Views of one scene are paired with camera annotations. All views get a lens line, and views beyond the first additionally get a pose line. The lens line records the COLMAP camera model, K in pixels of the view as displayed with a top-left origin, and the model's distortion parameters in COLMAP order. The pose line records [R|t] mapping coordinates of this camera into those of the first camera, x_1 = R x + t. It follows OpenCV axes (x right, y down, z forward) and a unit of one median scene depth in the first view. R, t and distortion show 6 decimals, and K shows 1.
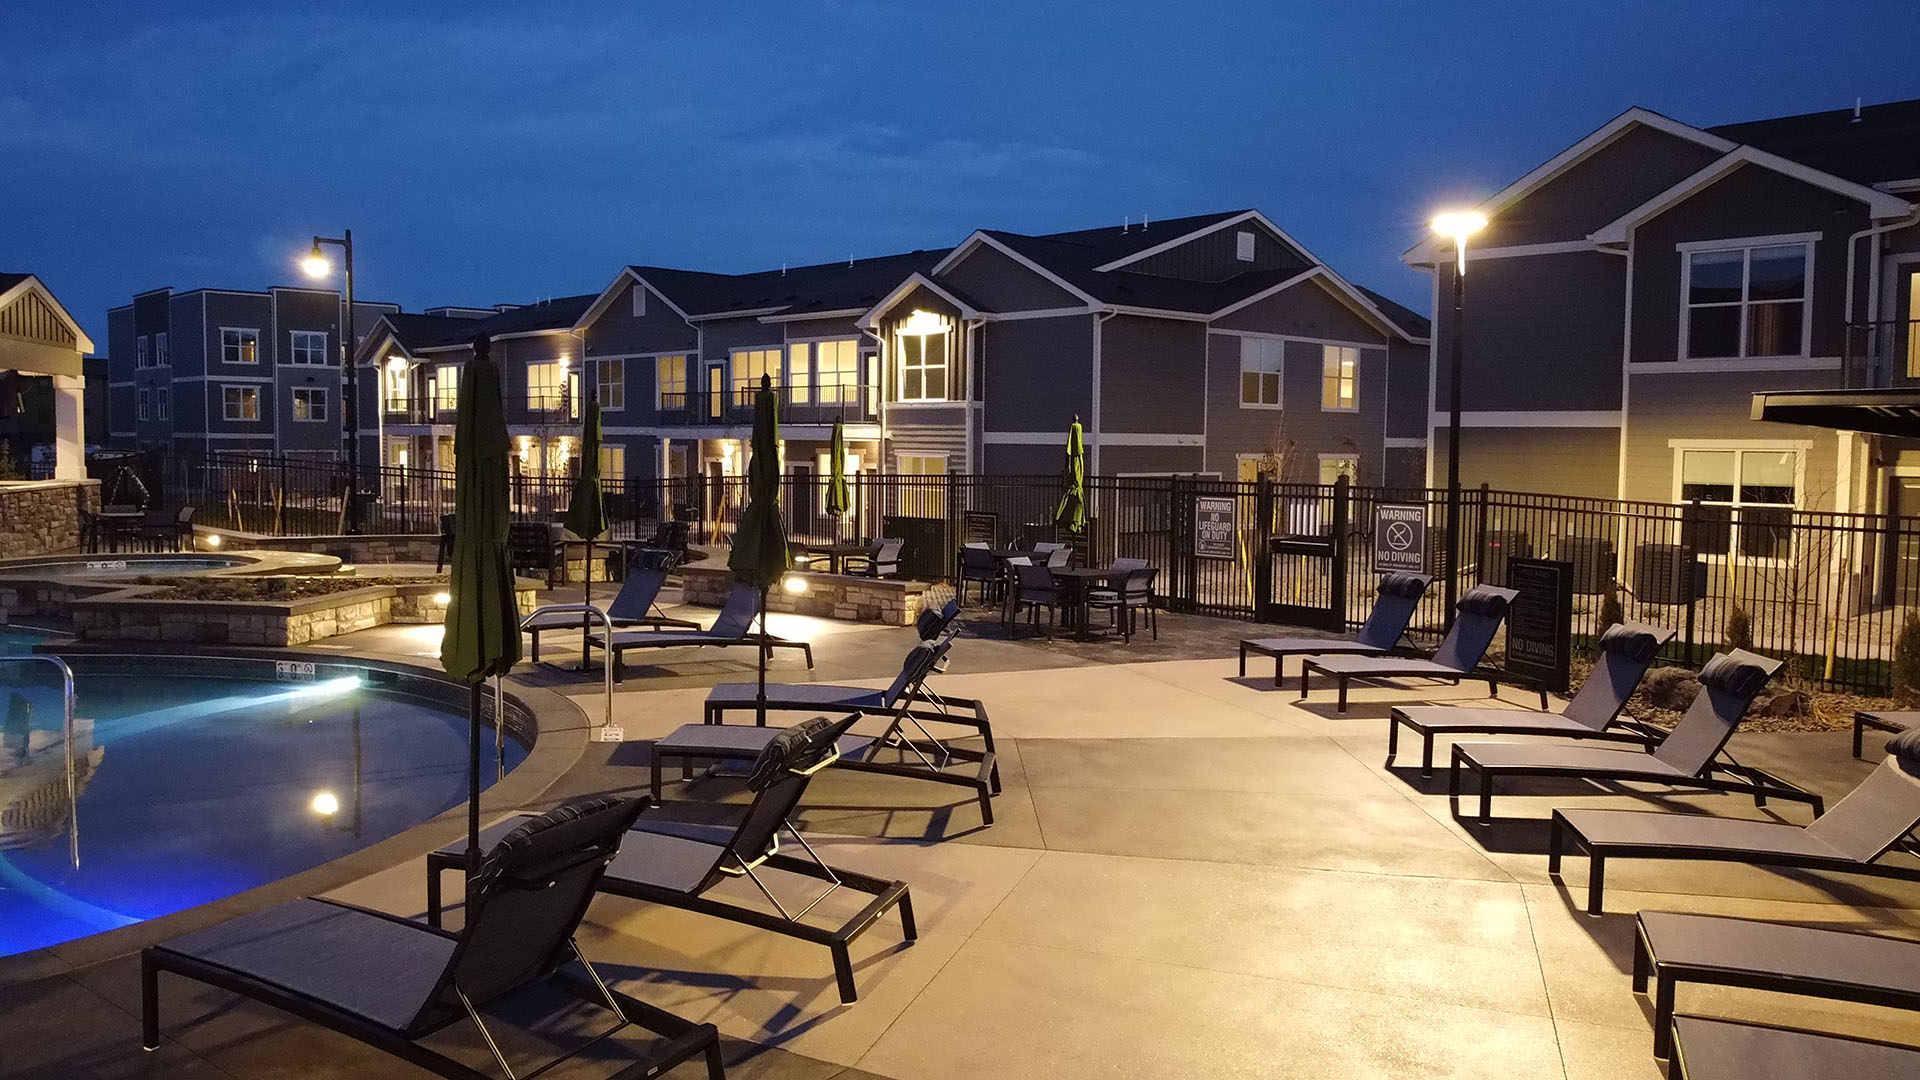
lens RADIAL K [[1450.2, 0, 956.9], [0, 1450.2, 529.4], [0, 0, 1]] dist [-0.016002, 0.004984]
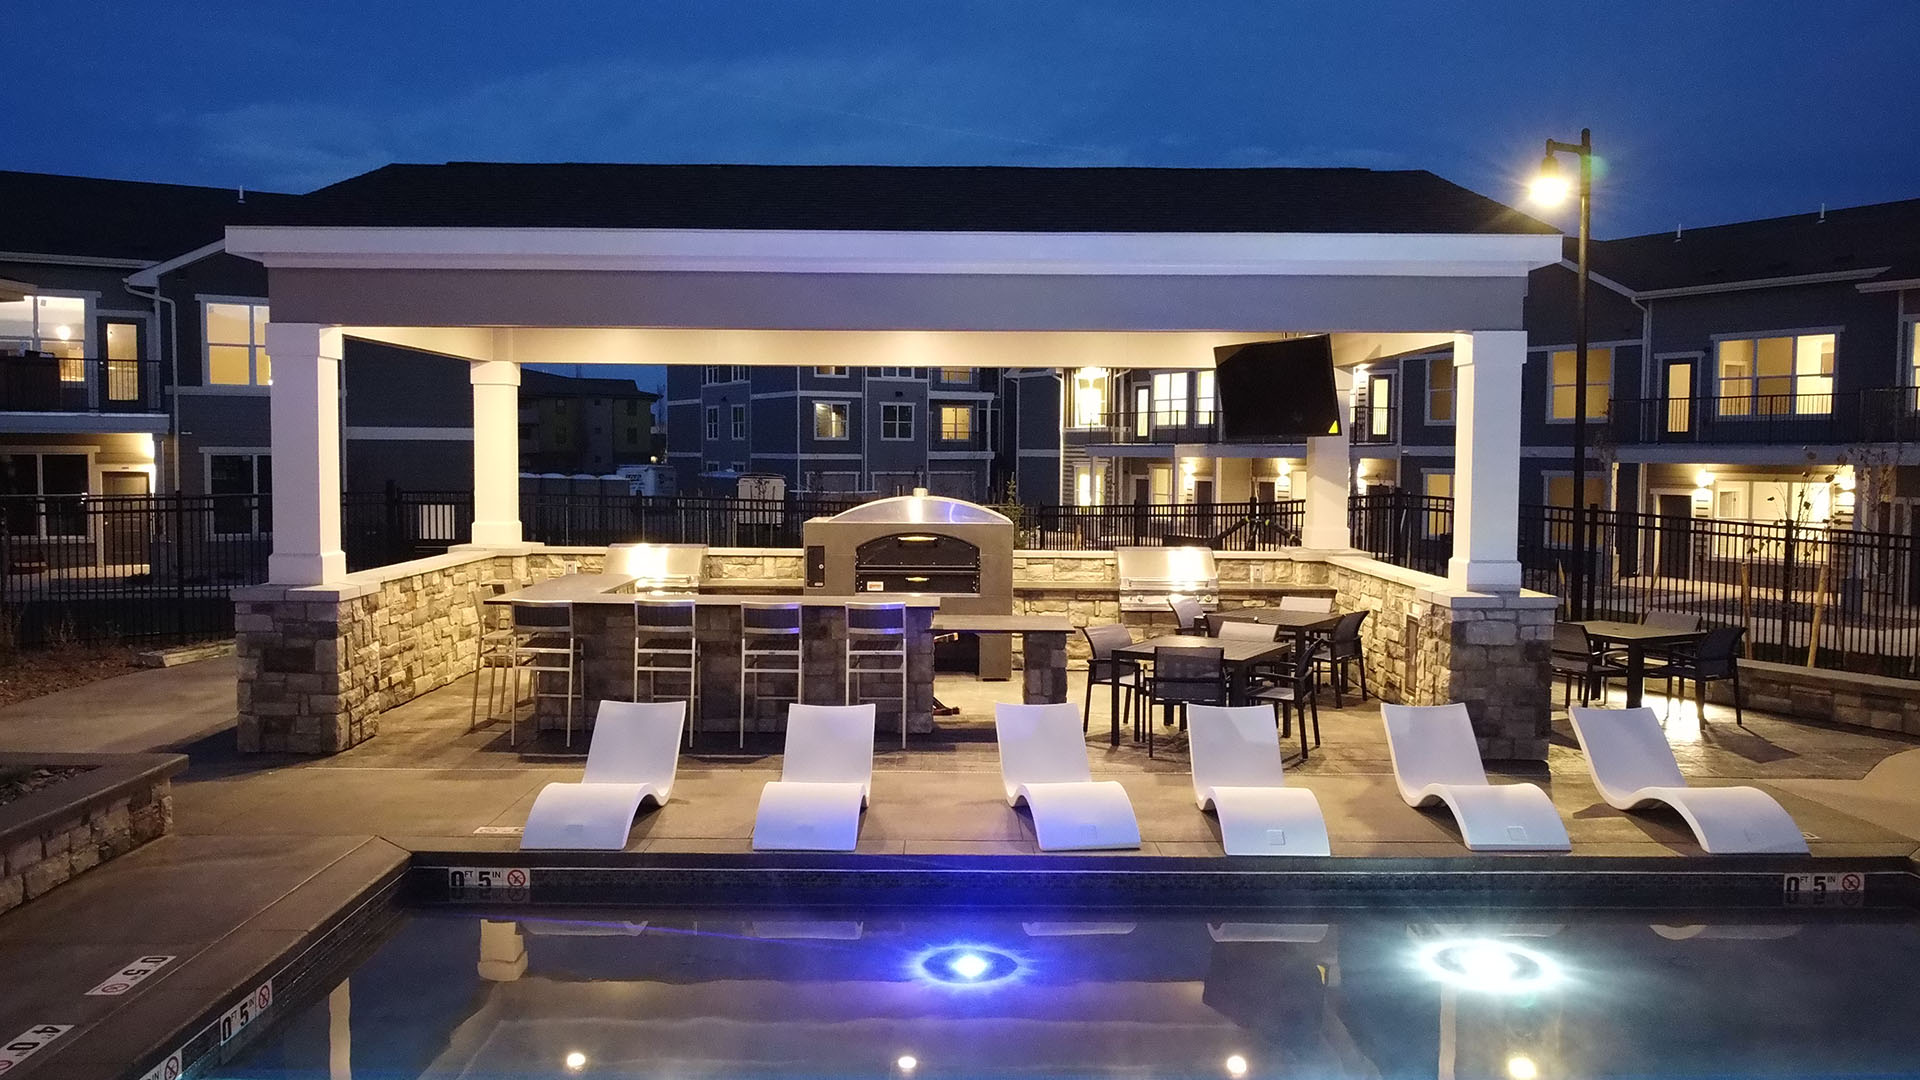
lens RADIAL K [[1450.2, 0, 951.3], [0, 1450.2, 515.3], [0, 0, 1]] dist [-0.016002, 0.004984]
pose [[0.971277, 0.005369, -0.237893, -0.431383], [-0.010085, 0.999776, -0.018612, -0.024919], [0.237740, 0.020477, 0.971113, 0.282529]]
